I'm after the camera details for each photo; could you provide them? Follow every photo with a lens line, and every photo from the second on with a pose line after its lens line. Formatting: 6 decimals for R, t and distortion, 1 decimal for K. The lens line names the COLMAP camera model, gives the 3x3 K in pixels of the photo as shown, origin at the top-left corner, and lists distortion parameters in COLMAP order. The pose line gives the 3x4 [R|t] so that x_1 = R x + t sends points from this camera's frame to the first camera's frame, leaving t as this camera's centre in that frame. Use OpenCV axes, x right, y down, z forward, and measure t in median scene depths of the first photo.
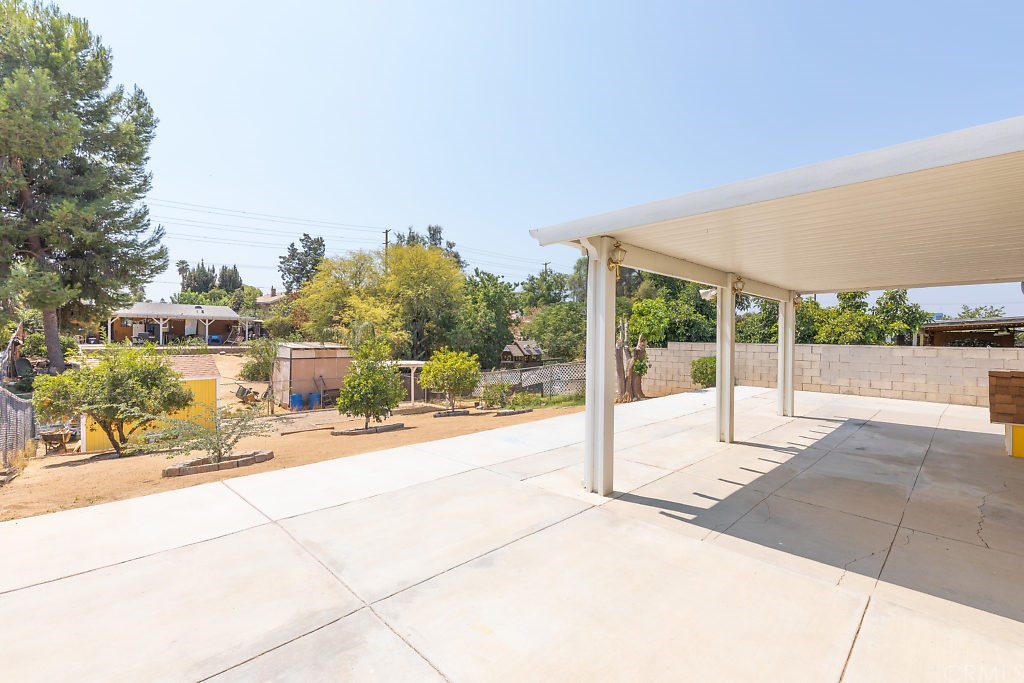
lens RADIAL K [[473.4, 0, 505.7], [0, 473.4, 337.1], [0, 0, 1]] dist [0.000586, -0.000653]
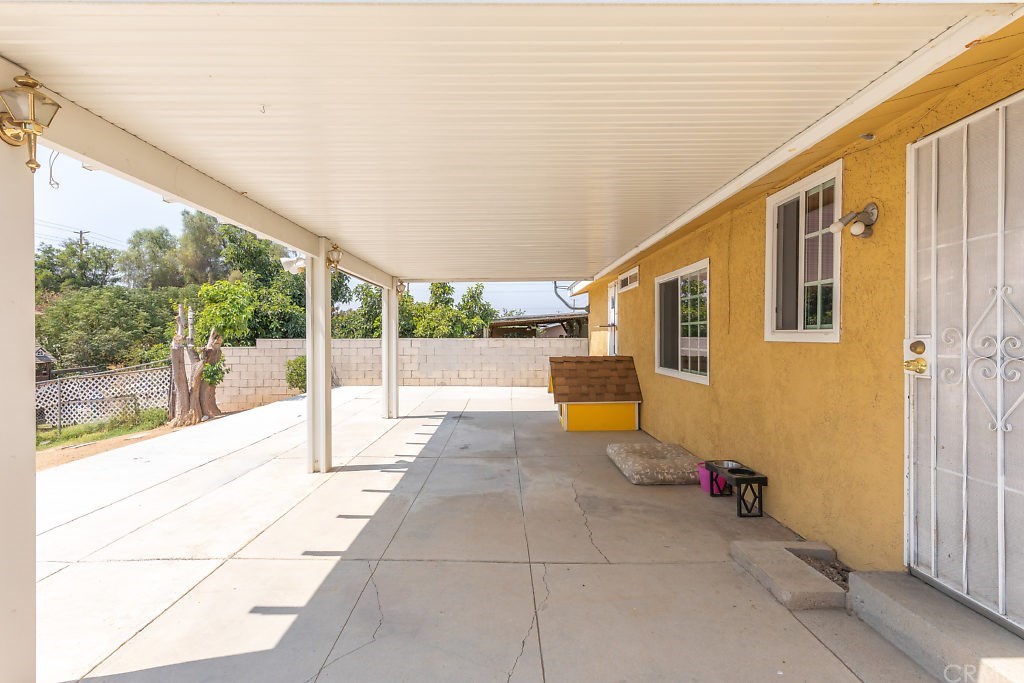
lens RADIAL K [[473.4, 0, 505.7], [0, 473.4, 337.1], [0, 0, 1]] dist [0.000586, -0.000653]
pose [[0.708180, -0.013913, 0.705895, 0.088801], [0.012847, 0.999894, 0.006819, 0.008371], [-0.705915, 0.004240, 0.708284, 0.162558]]
